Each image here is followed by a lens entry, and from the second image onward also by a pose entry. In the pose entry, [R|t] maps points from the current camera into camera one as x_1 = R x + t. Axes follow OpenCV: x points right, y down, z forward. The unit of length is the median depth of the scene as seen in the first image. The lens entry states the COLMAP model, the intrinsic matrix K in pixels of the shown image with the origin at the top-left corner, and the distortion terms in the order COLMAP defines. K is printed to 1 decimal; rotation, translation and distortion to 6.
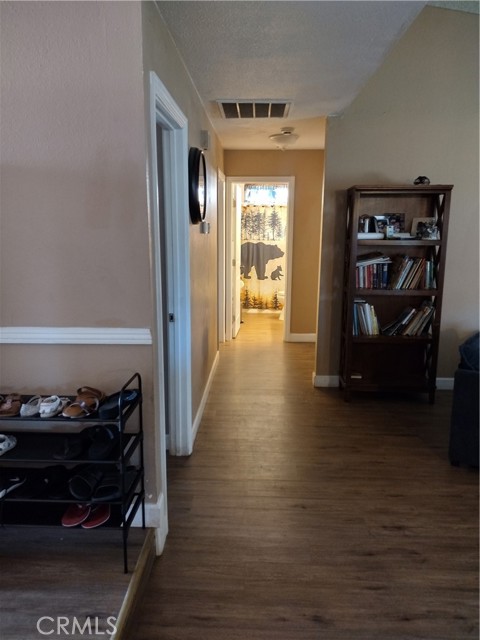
lens RADIAL K [[483.2, 0, 240.0], [0, 483.2, 320.0], [0, 0, 1]] dist [0.040486, -0.000451]
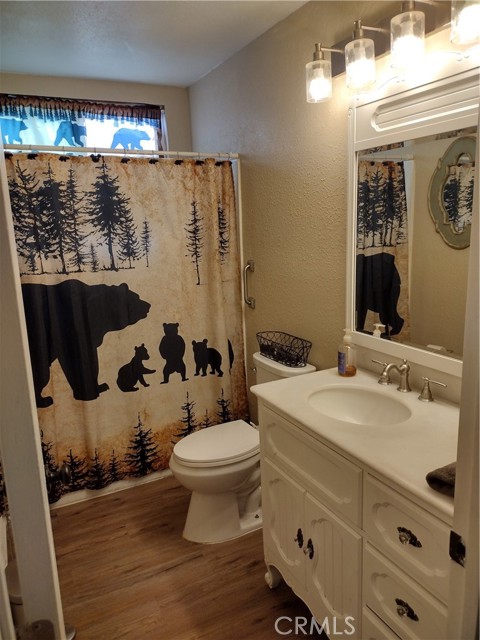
lens RADIAL K [[483.2, 0, 240.5], [0, 483.2, 318.7], [0, 0, 1]] dist [0.040486, -0.000451]
pose [[0.874175, -0.137101, 0.465856, -0.008764], [0.139087, 0.989816, 0.030307, -0.131269], [-0.465267, 0.038301, 0.884341, 0.684877]]
